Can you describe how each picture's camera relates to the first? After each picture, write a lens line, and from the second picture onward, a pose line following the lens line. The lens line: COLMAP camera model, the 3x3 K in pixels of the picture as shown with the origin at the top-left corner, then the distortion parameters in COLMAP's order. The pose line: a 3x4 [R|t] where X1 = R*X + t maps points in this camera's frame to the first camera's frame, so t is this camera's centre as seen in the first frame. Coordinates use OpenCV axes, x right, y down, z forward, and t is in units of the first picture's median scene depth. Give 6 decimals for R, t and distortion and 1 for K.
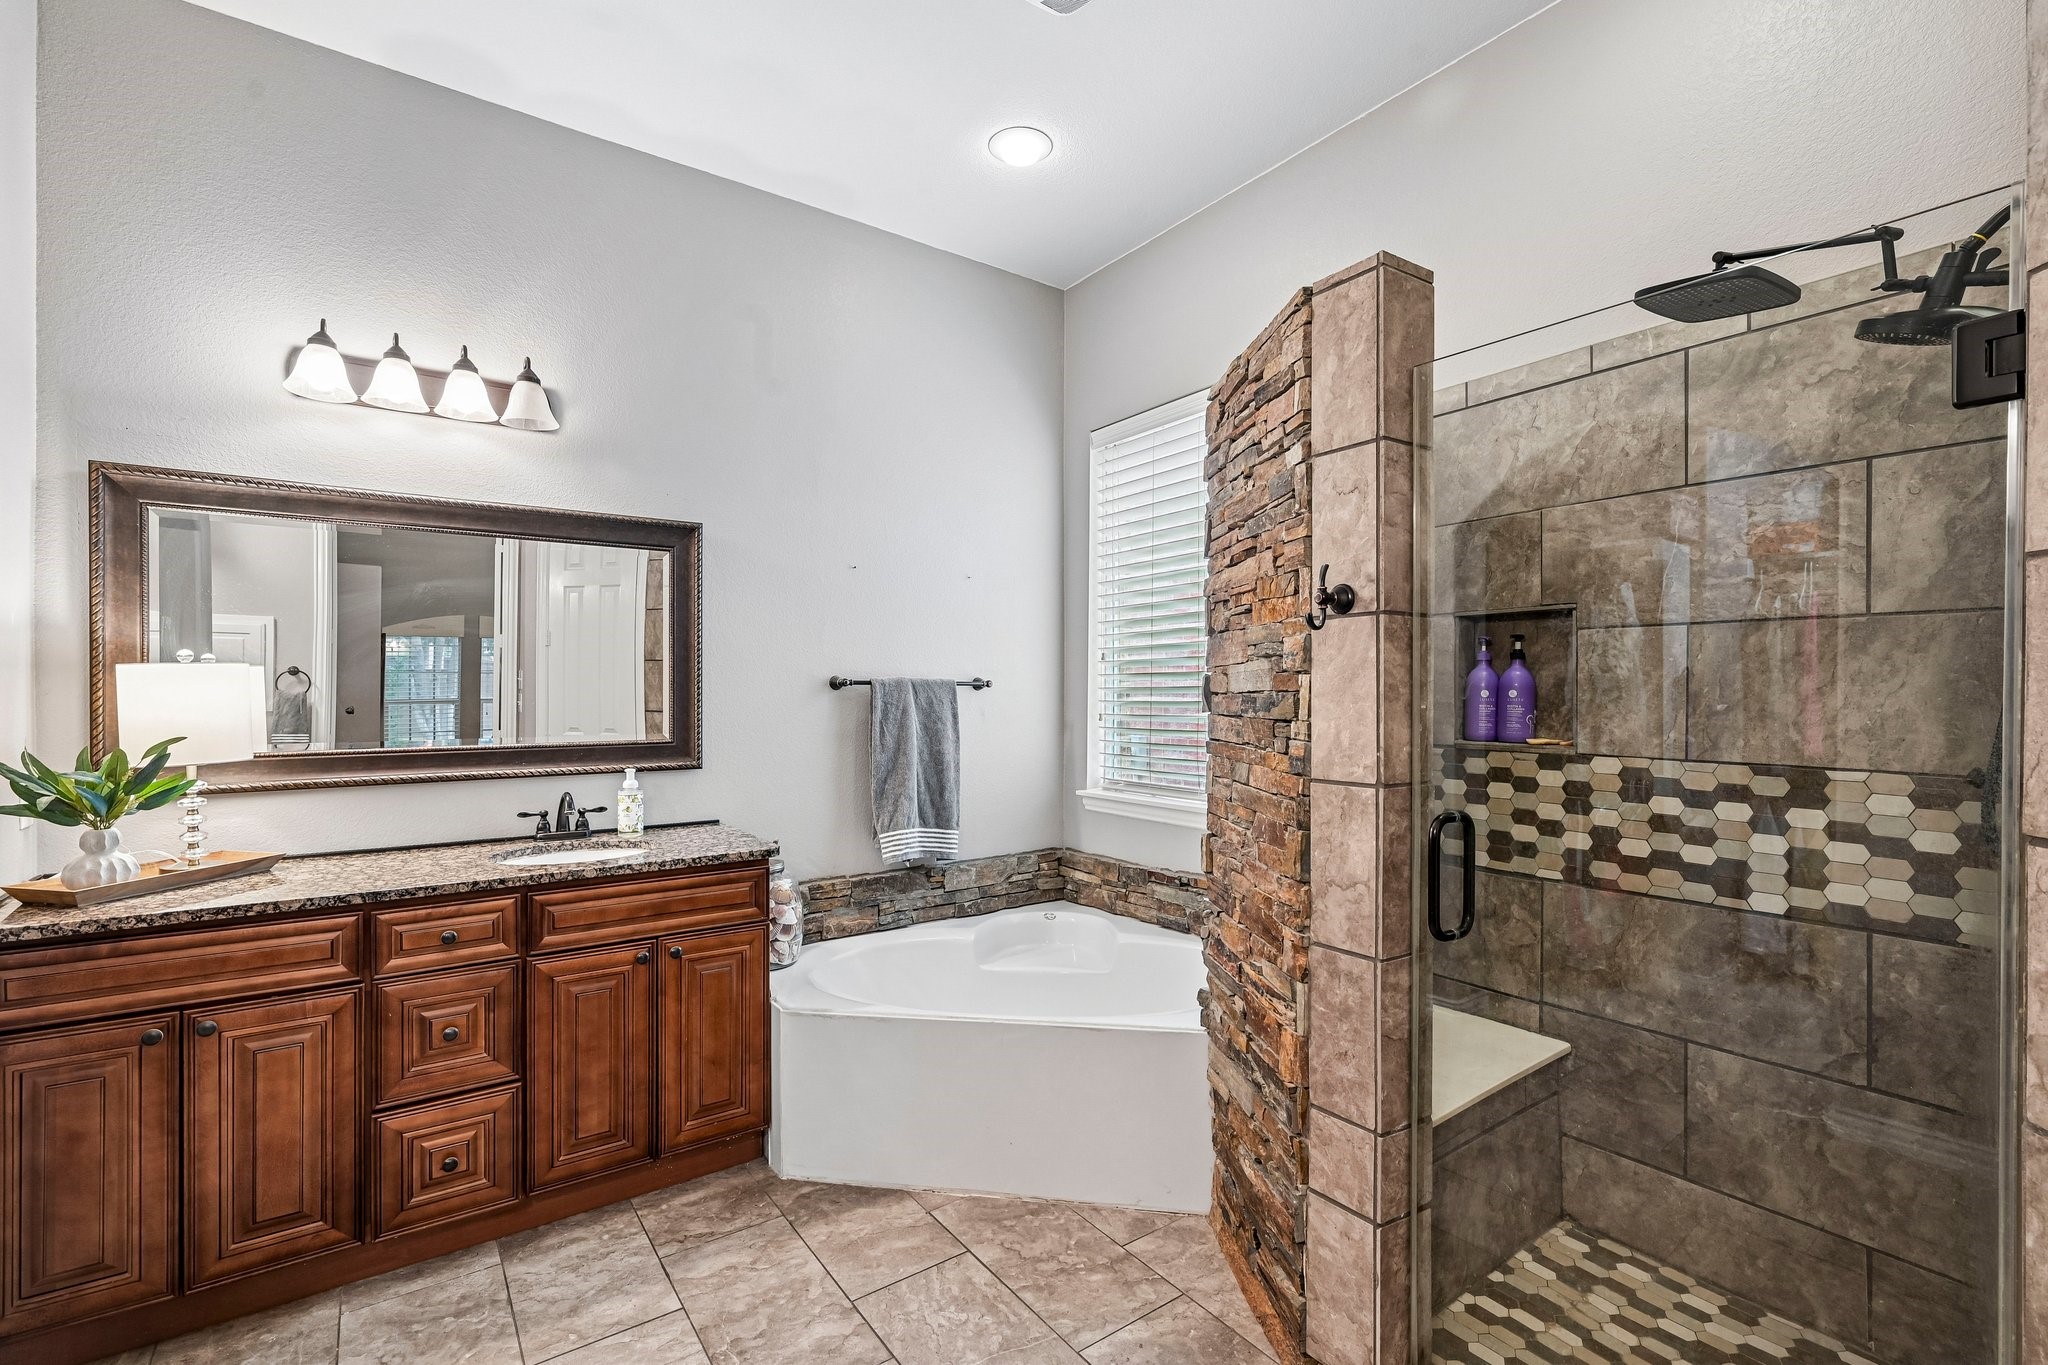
lens RADIAL K [[917.4, 0, 1017.8], [0, 917.4, 693.3], [0, 0, 1]] dist [0.000054, -0.000623]
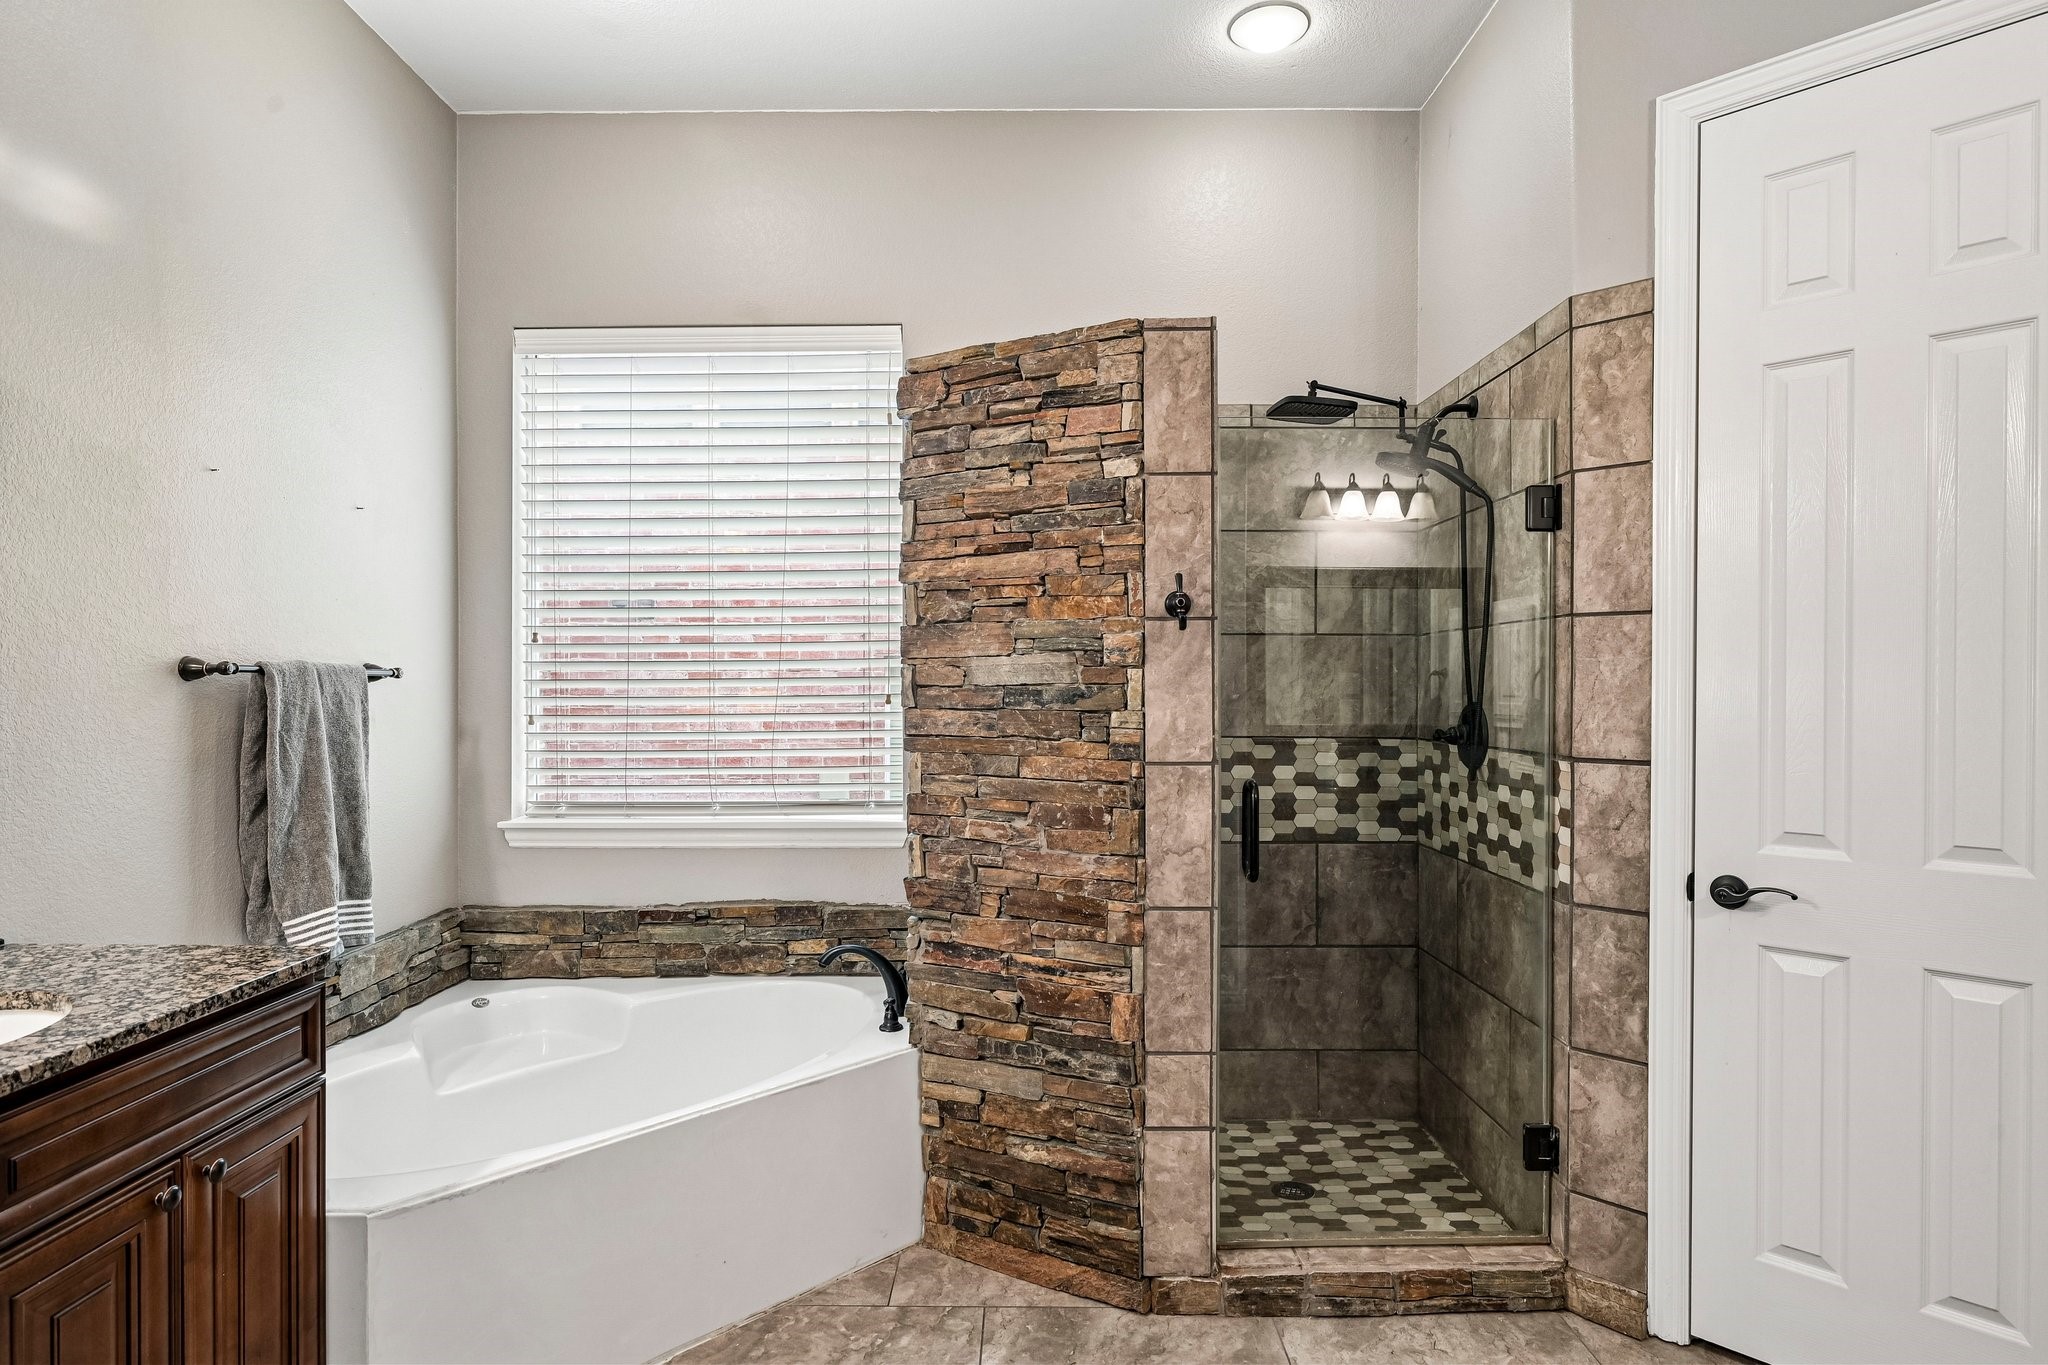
lens RADIAL K [[1109.7, 0, 1030.8], [0, 1109.7, 693.0], [0, 0, 1]] dist [-0.007090, 0.001620]
pose [[0.575123, -0.004109, 0.818057, -0.836582], [0.001344, 0.999991, 0.004078, 0.003013], [-0.818066, -0.001246, 0.575123, 0.326086]]
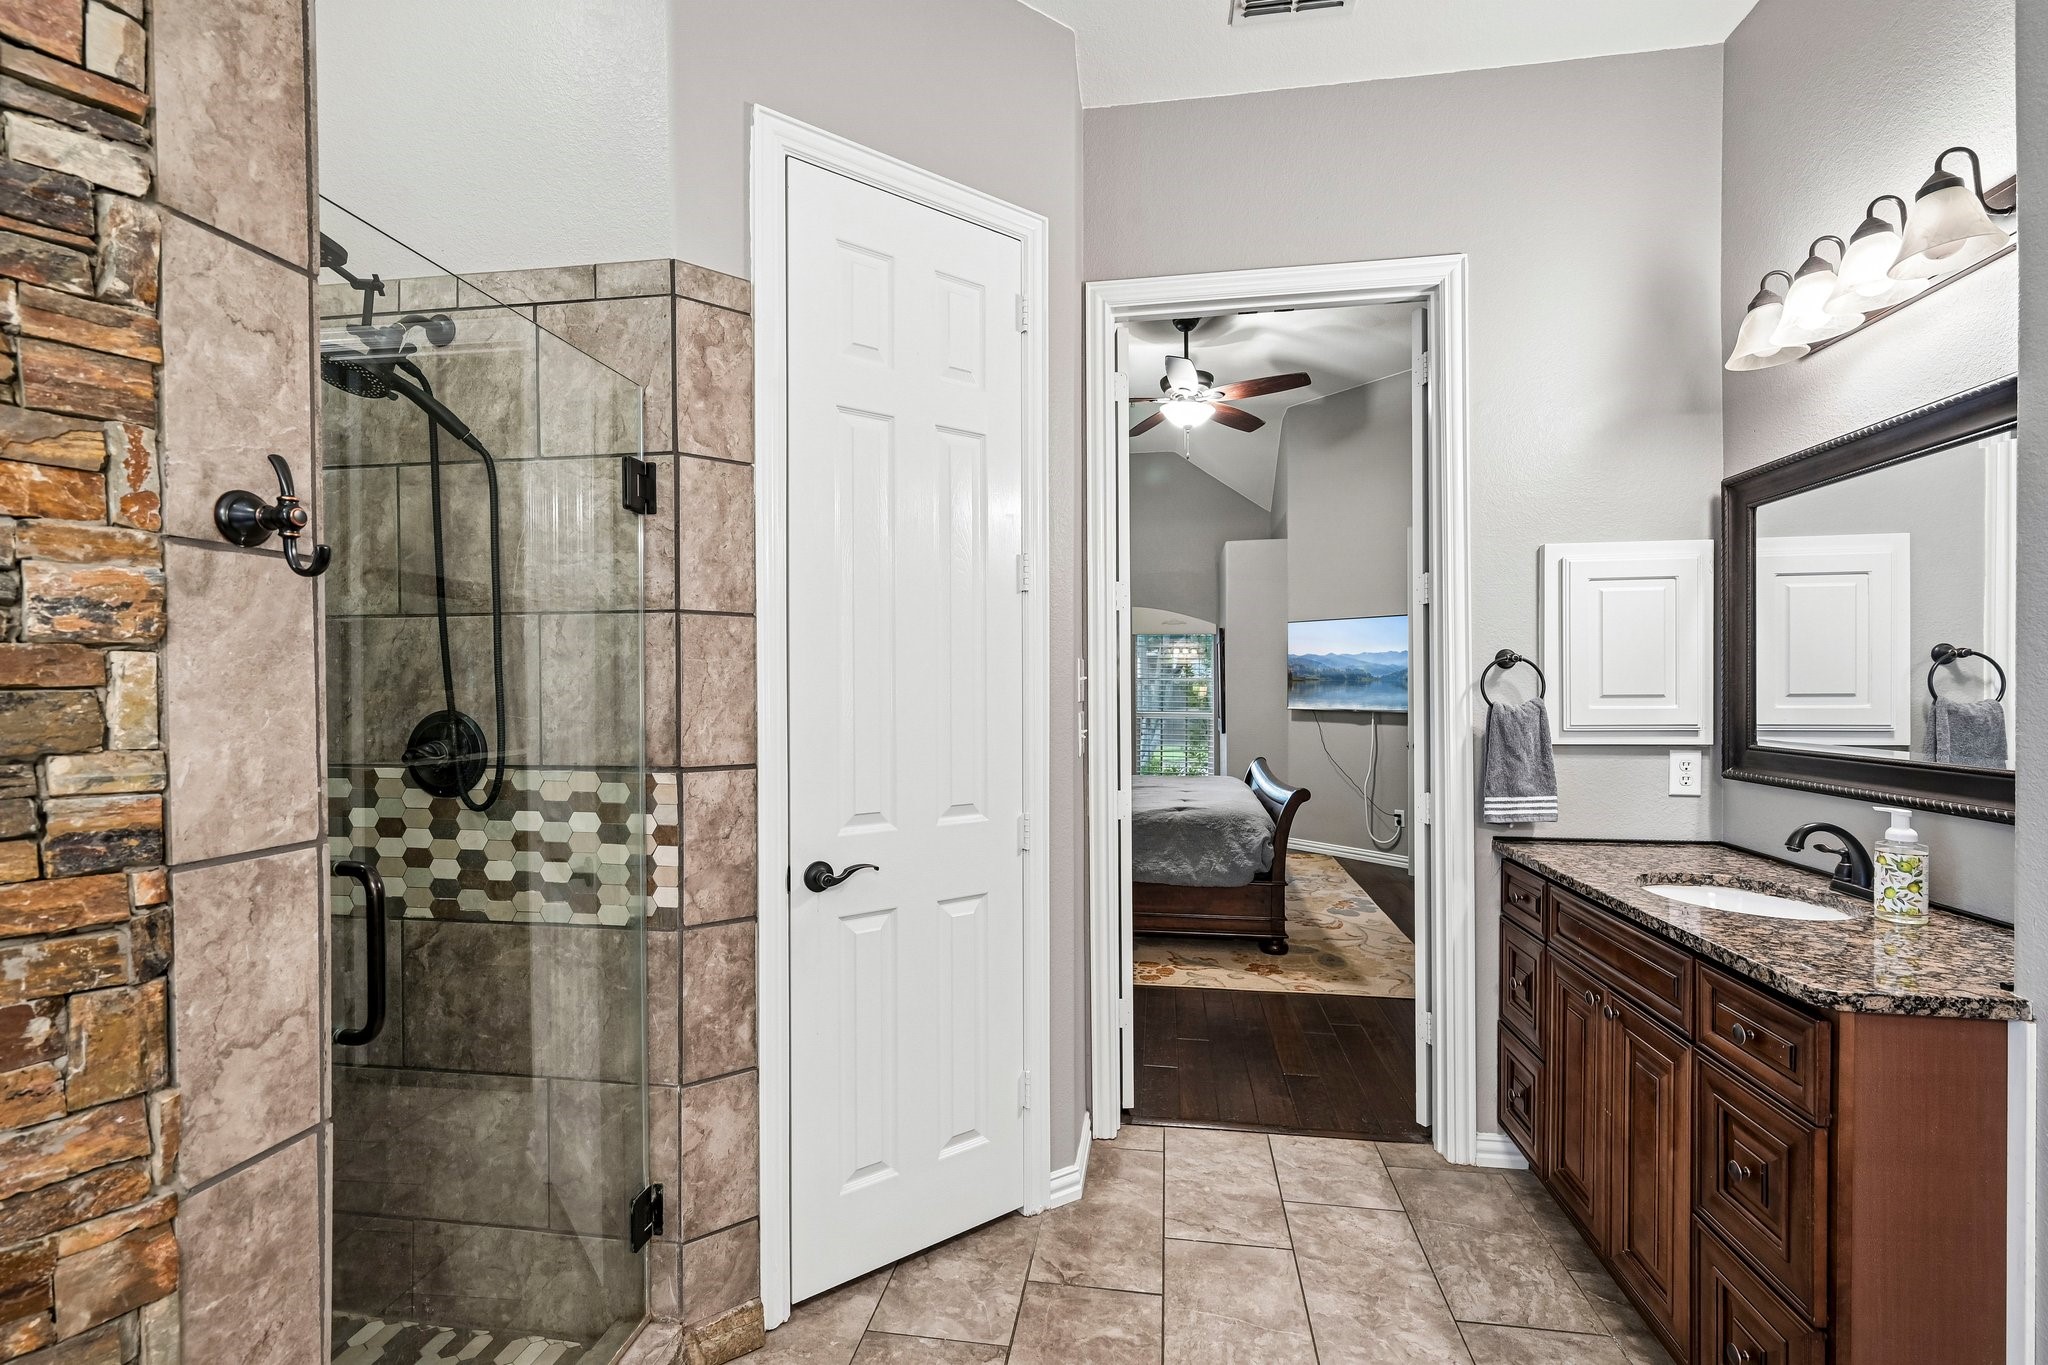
lens RADIAL K [[891.1, 0, 1038.4], [0, 891.1, 693.8], [0, 0, 1]] dist [0.000032, 0.000197]
pose [[-0.728232, -0.002414, 0.685326, -0.331120], [0.004820, 0.999951, 0.008643, -0.000676], [-0.685314, 0.009598, -0.728185, 0.993909]]
